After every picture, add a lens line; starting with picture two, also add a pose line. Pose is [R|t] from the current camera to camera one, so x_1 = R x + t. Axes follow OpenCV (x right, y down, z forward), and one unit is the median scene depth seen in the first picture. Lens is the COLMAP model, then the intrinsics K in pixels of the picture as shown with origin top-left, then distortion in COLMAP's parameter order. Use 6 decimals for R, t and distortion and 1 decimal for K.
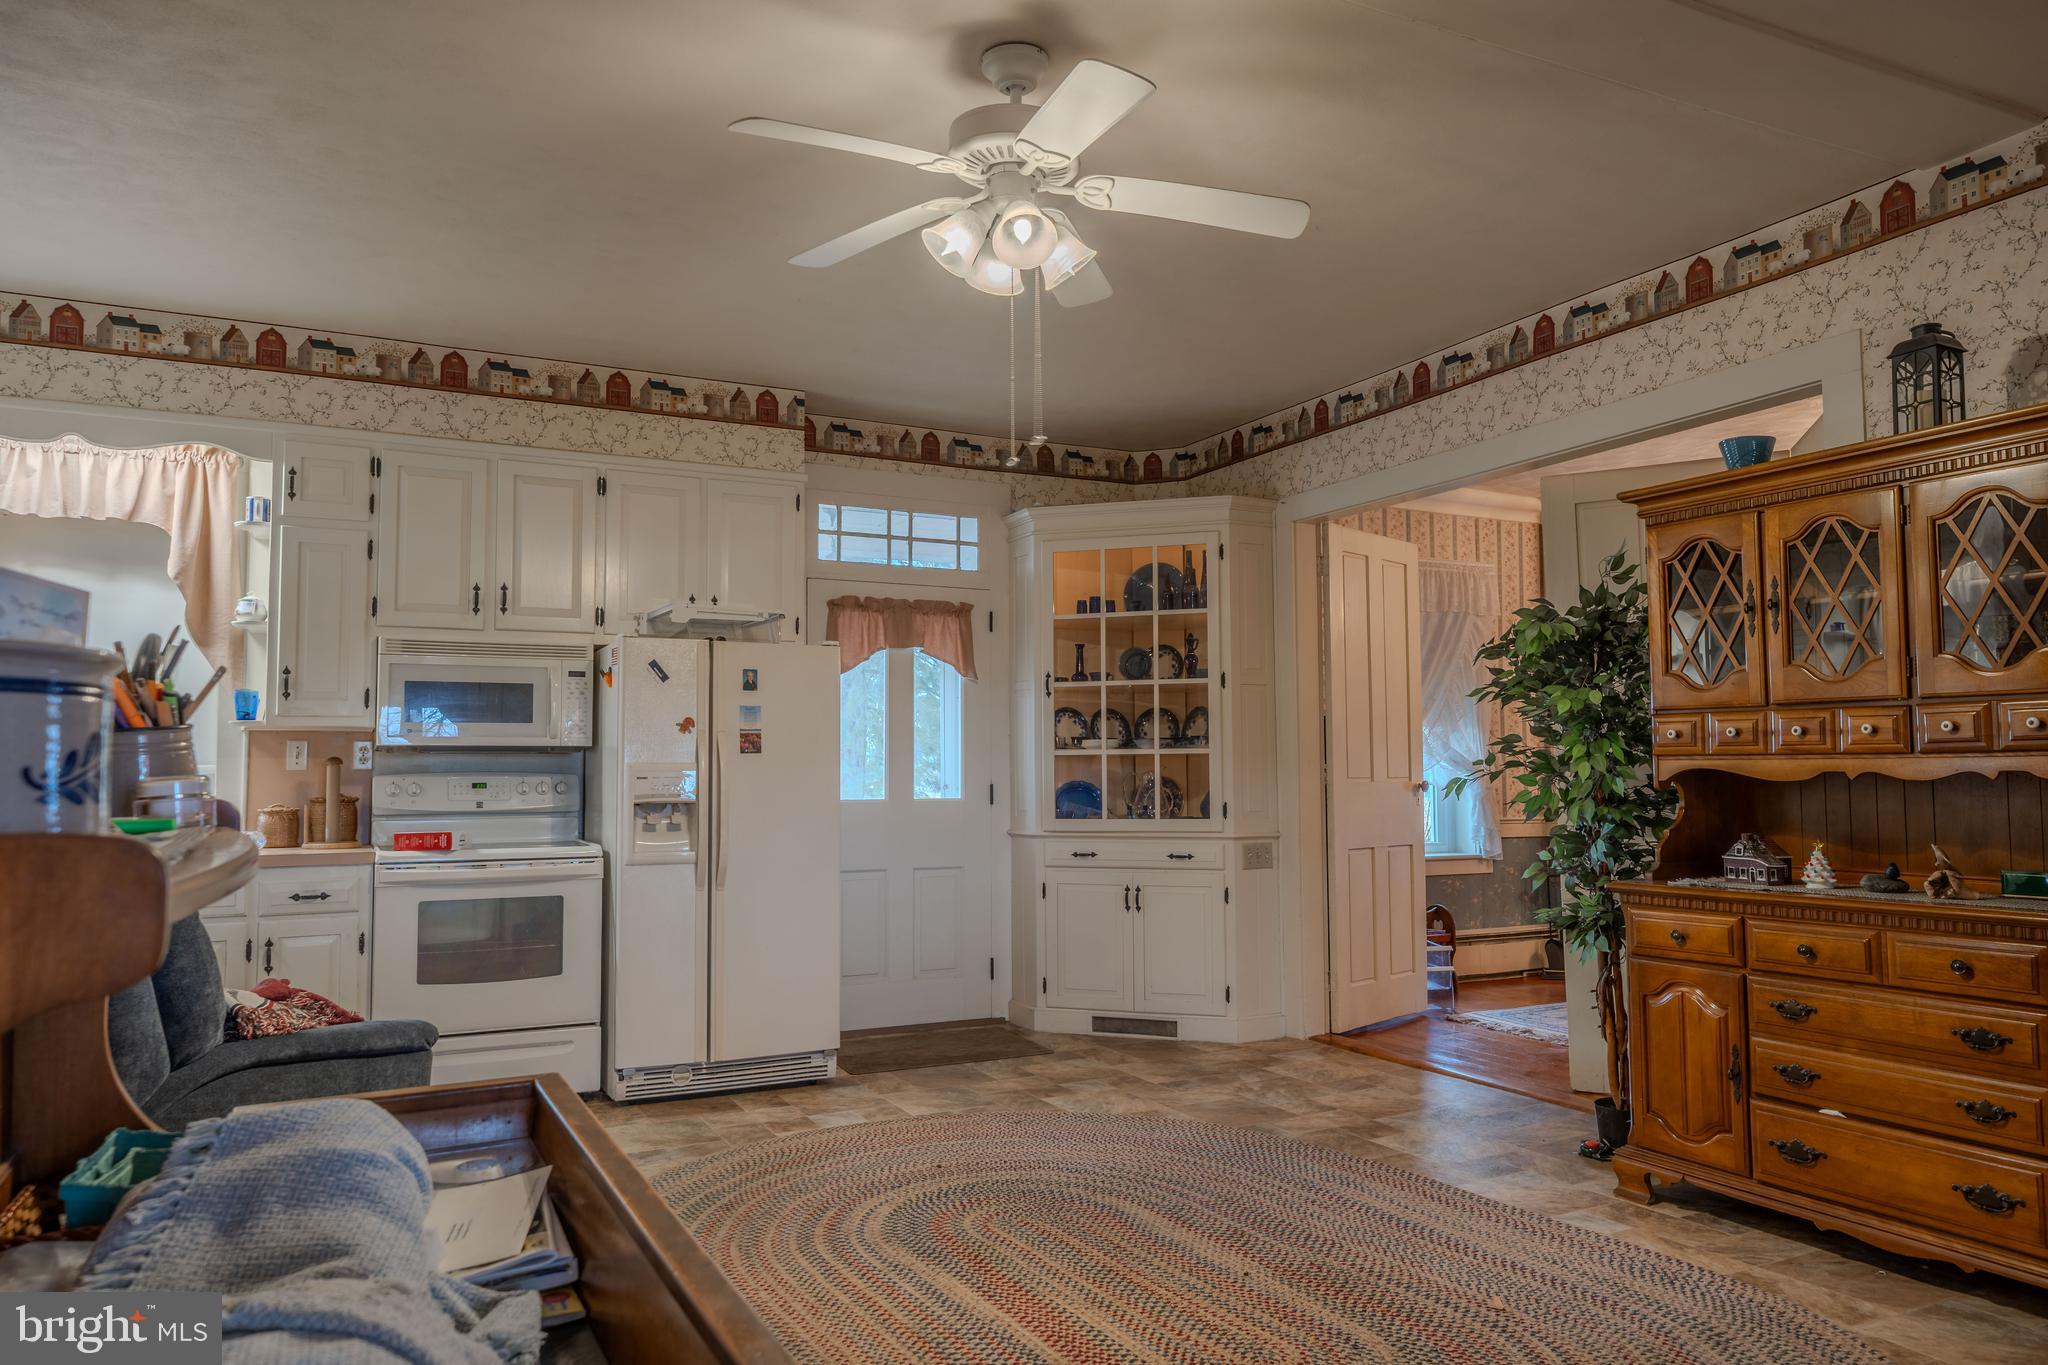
lens RADIAL K [[1390.4, 0, 1024.0], [0, 1390.4, 682.5], [0, 0, 1]] dist [0.003352, 0.001446]
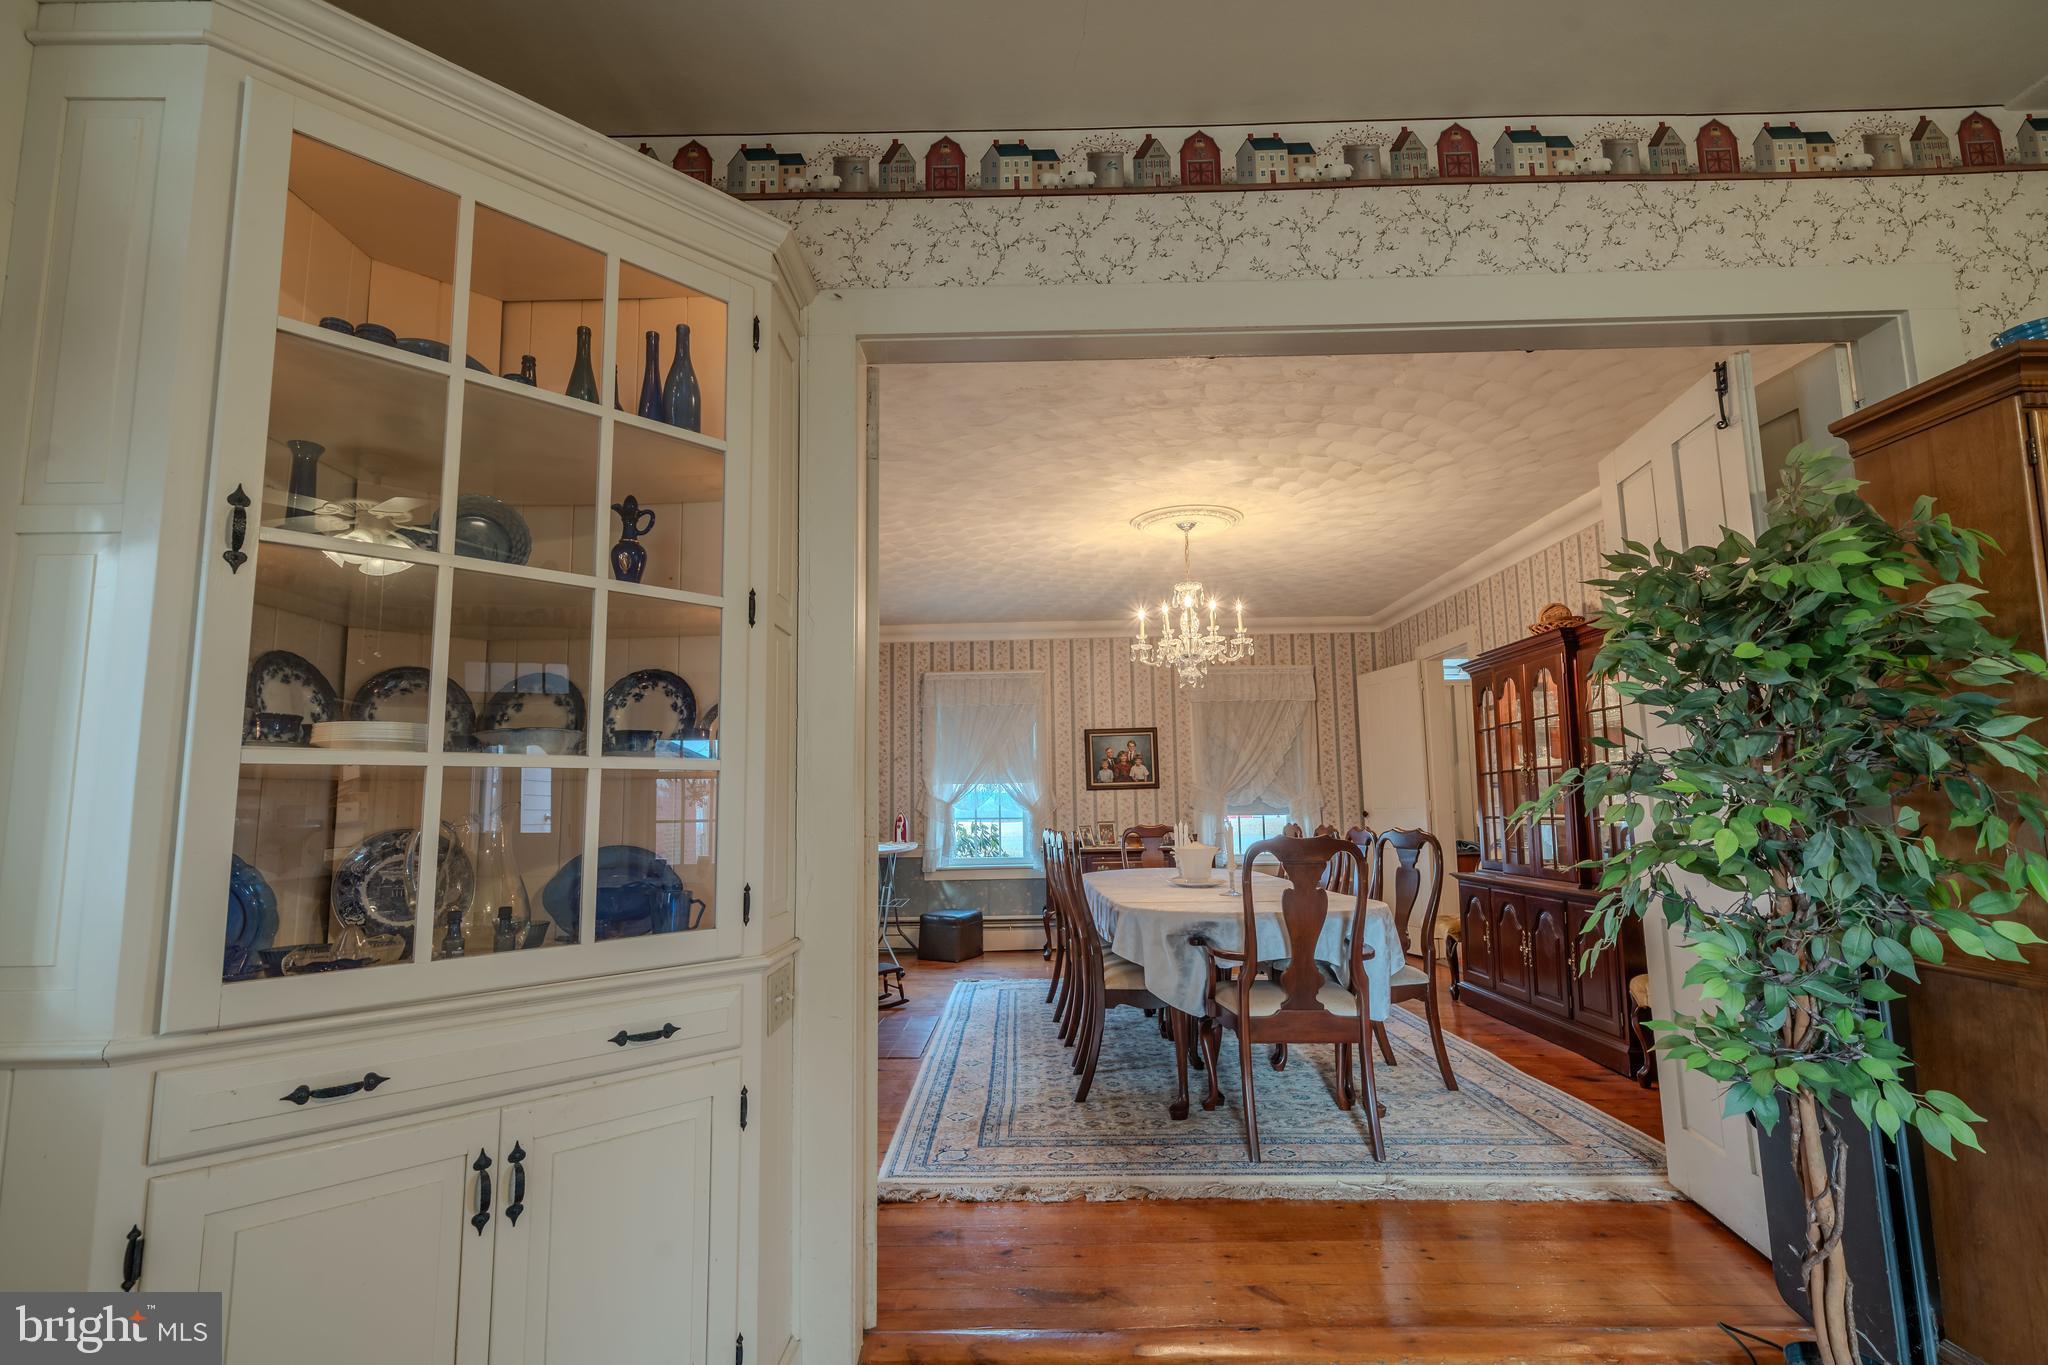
lens RADIAL K [[959.6, 0, 1015.7], [0, 959.6, 690.2], [0, 0, 1]] dist [0.001808, -0.000299]
pose [[0.466438, 0.105660, 0.878221, -0.122963], [-0.046230, 0.994395, -0.095083, 0.072542], [-0.883345, 0.003750, 0.468709, 1.133532]]
